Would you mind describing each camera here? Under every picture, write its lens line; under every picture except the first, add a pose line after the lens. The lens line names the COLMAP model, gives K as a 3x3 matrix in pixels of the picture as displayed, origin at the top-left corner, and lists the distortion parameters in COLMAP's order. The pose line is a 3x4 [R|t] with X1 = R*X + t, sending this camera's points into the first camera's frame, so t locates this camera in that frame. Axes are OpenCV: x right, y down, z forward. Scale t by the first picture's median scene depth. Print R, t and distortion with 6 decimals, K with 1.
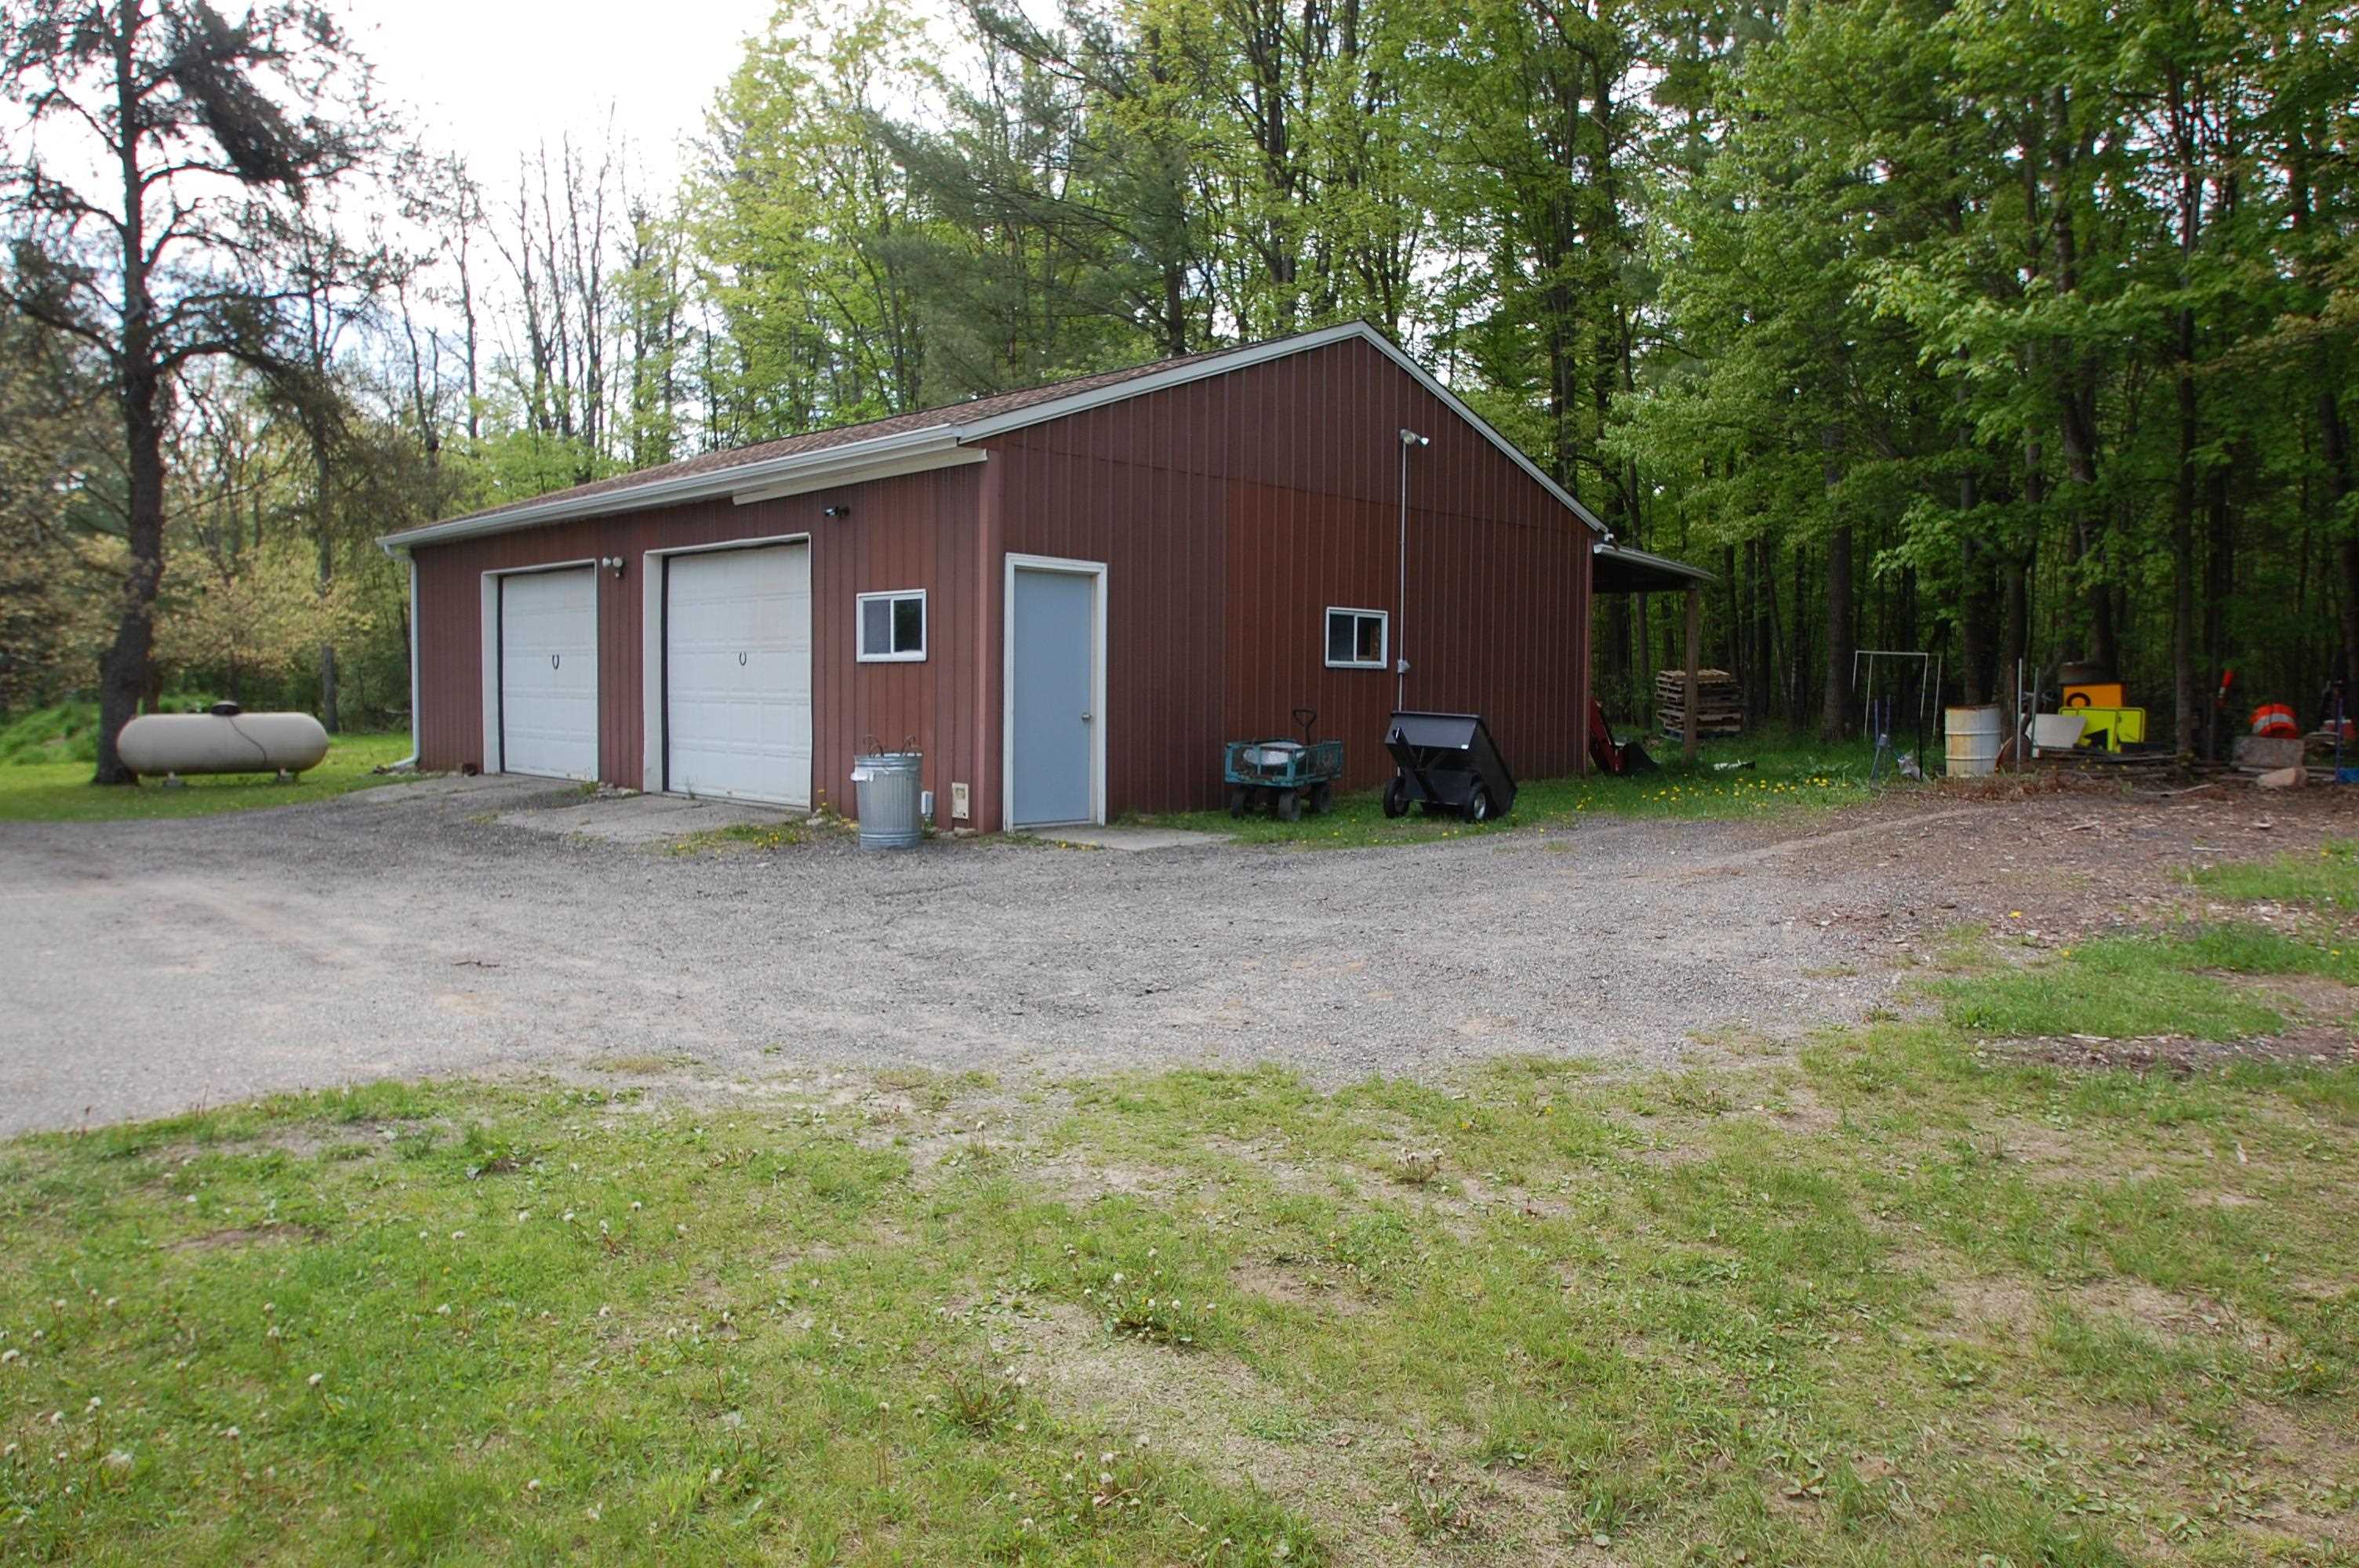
lens RADIAL K [[1529.7, 0, 1179.5], [0, 1529.7, 784.0], [0, 0, 1]] dist [0.001770, 0.000467]
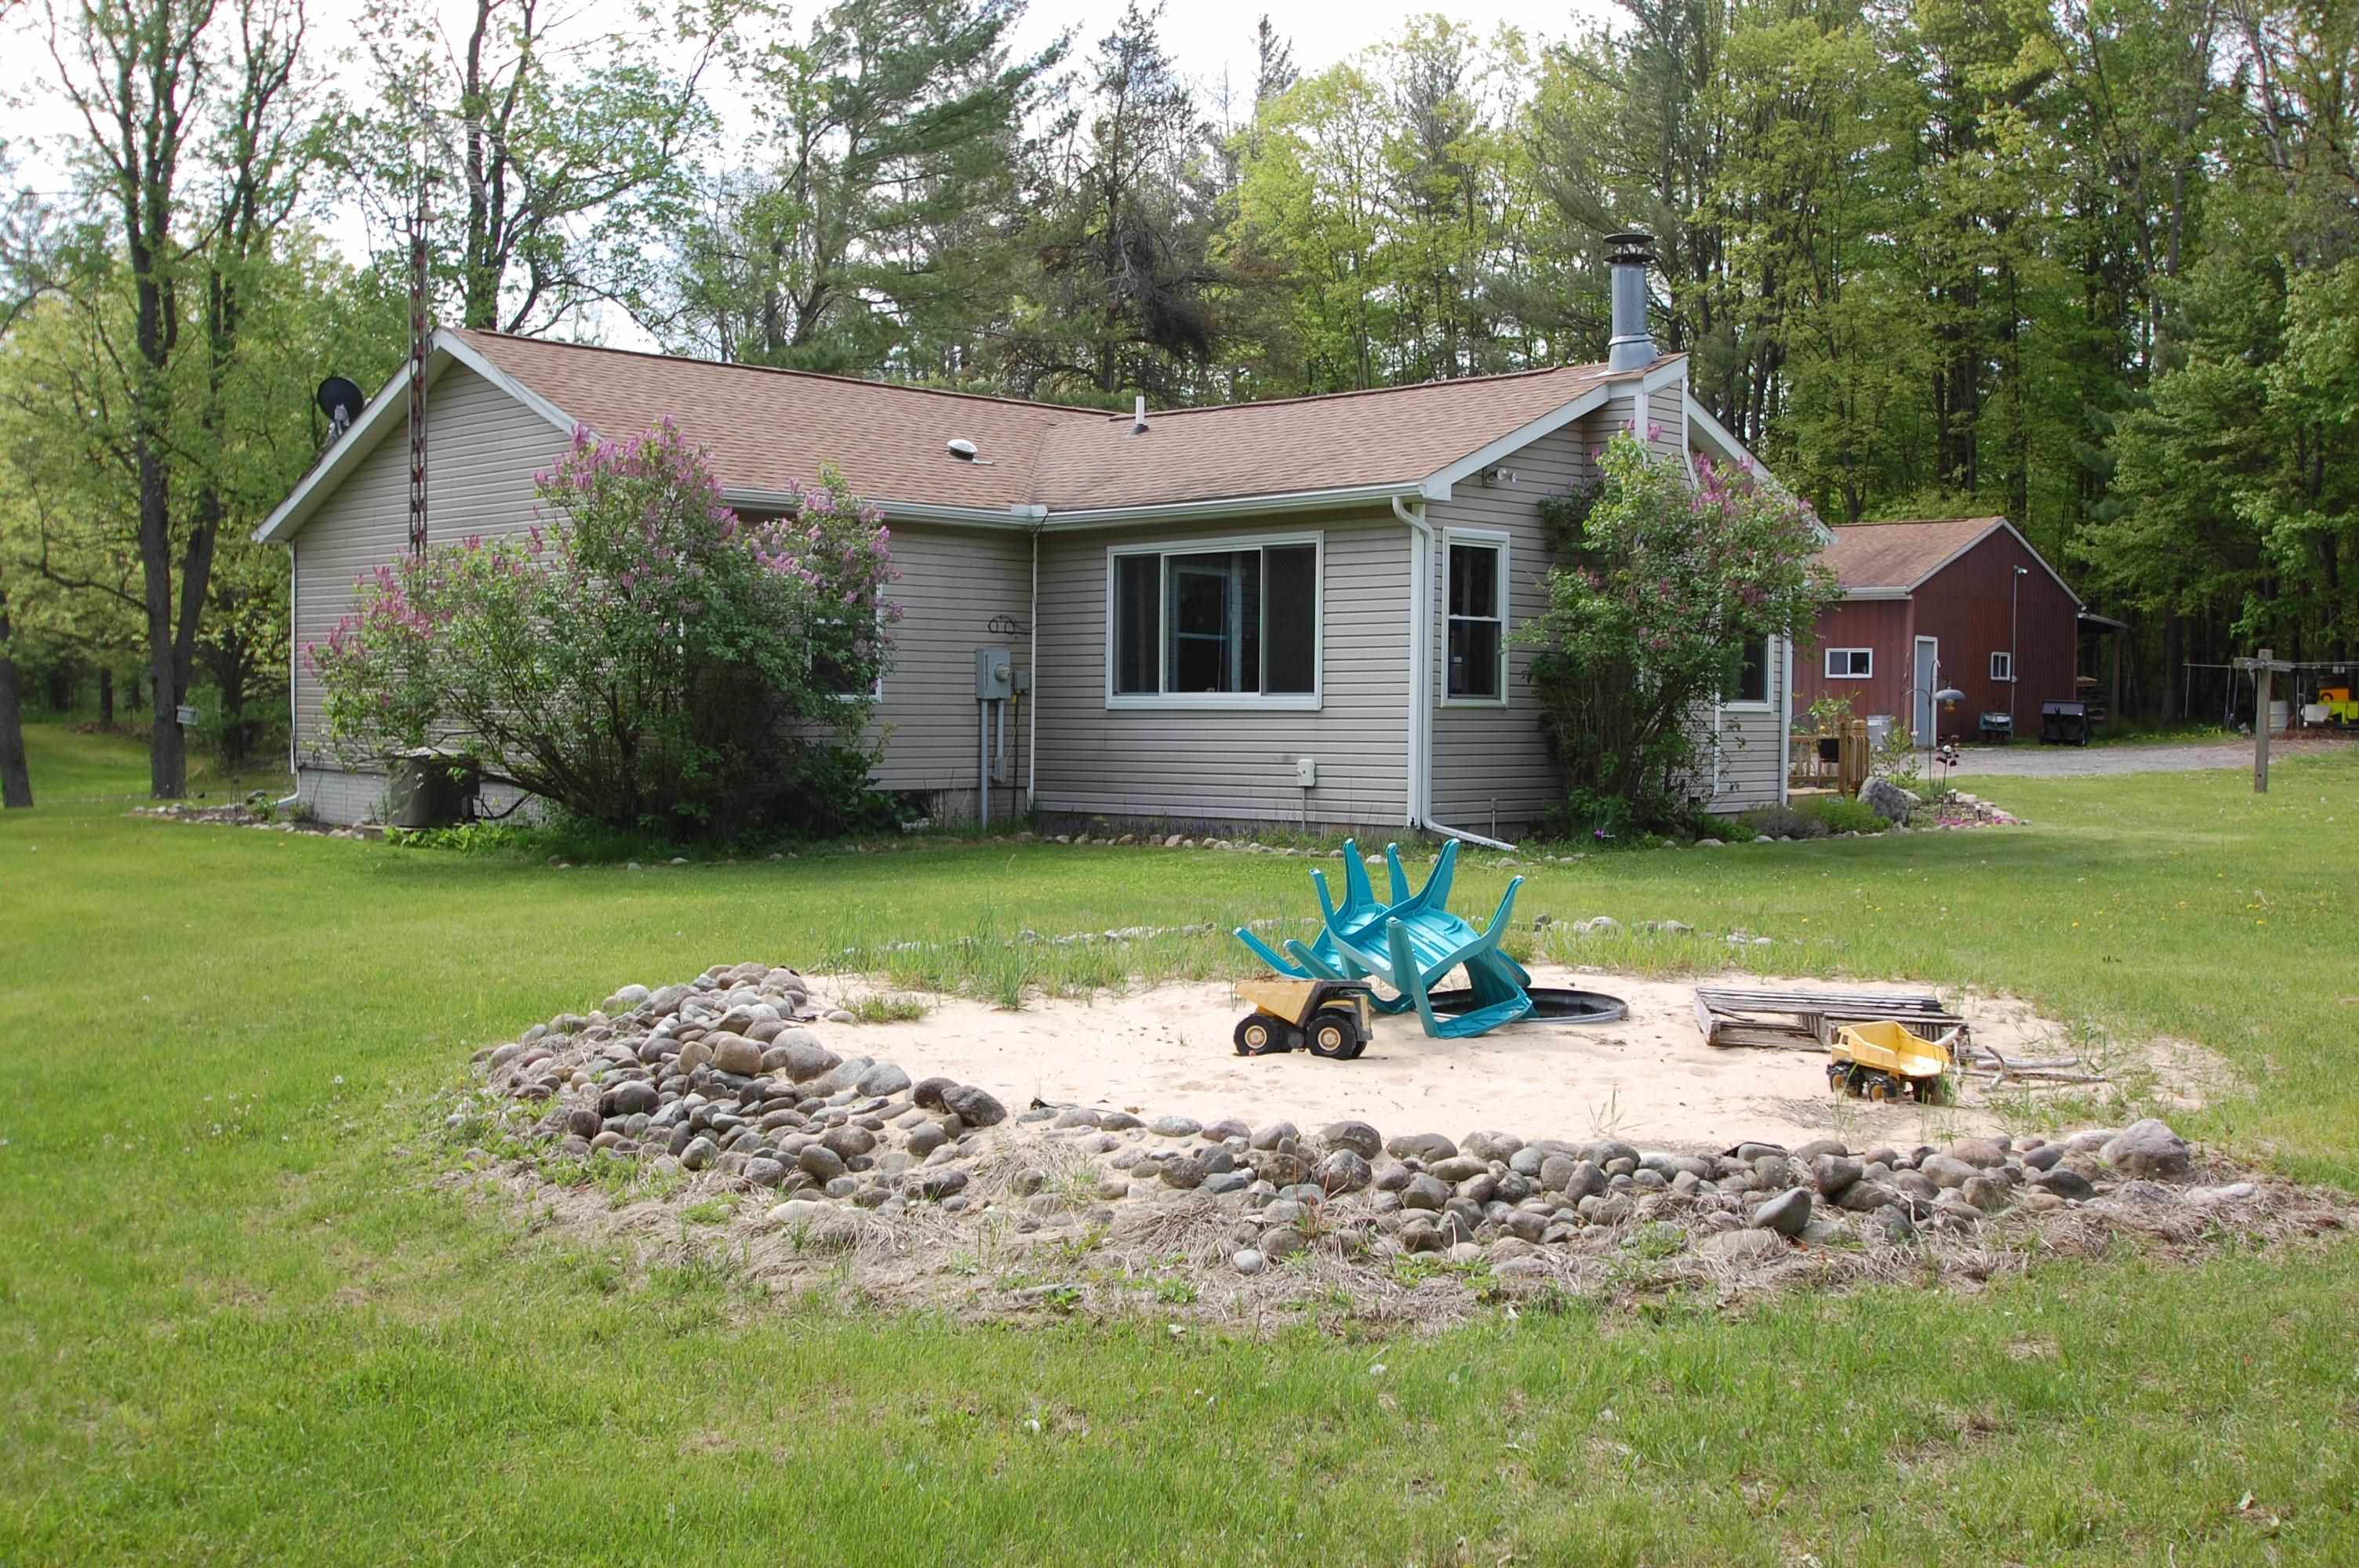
lens RADIAL K [[2299.6, 0, 1179.5], [0, 2299.6, 784.0], [0, 0, 1]] dist [-0.058832, 0.044401]
pose [[0.998709, -0.001740, 0.050772, -1.268208], [0.002930, 0.999723, -0.023358, 0.149629], [-0.050718, 0.023477, 0.998437, -2.257488]]
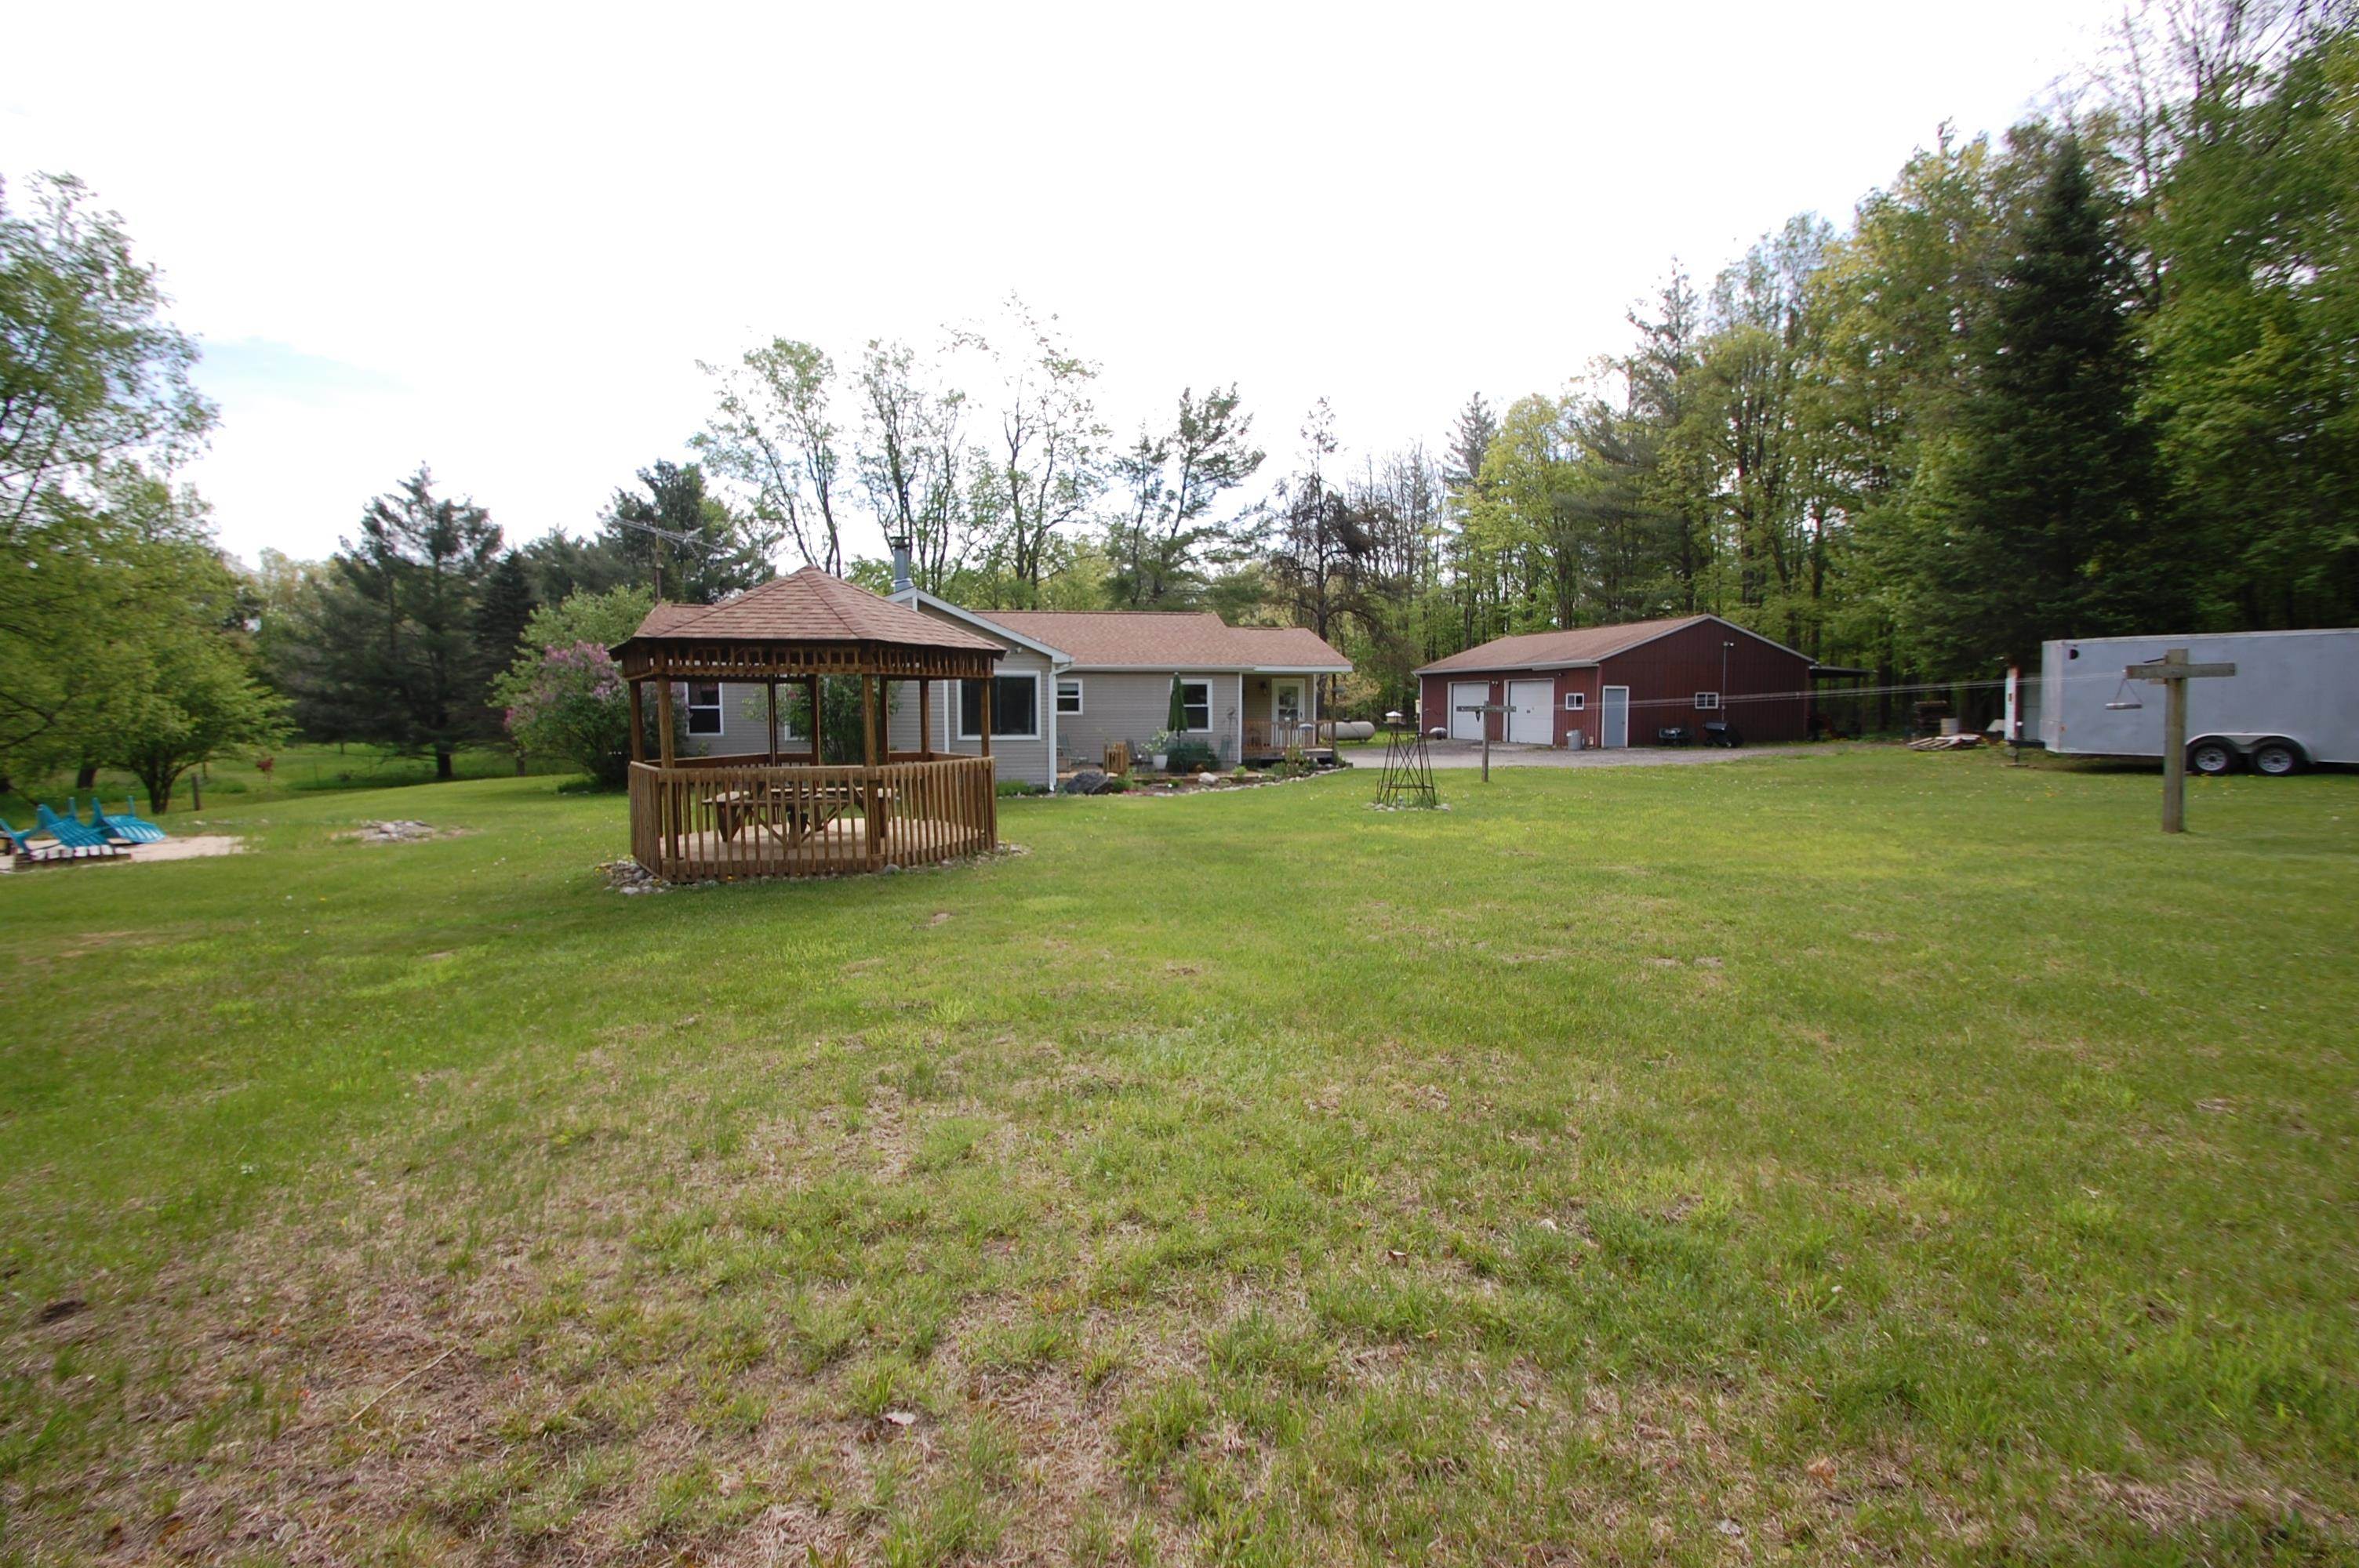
lens RADIAL K [[1027.8, 0, 1179.5], [0, 1027.8, 784.0], [0, 0, 1]] dist [0.019650, 0.000051]
pose [[0.878469, 0.032873, -0.476666, 0.211482], [-0.028131, 0.999458, 0.017083, 0.104862], [0.476970, -0.001598, 0.878918, -1.951143]]
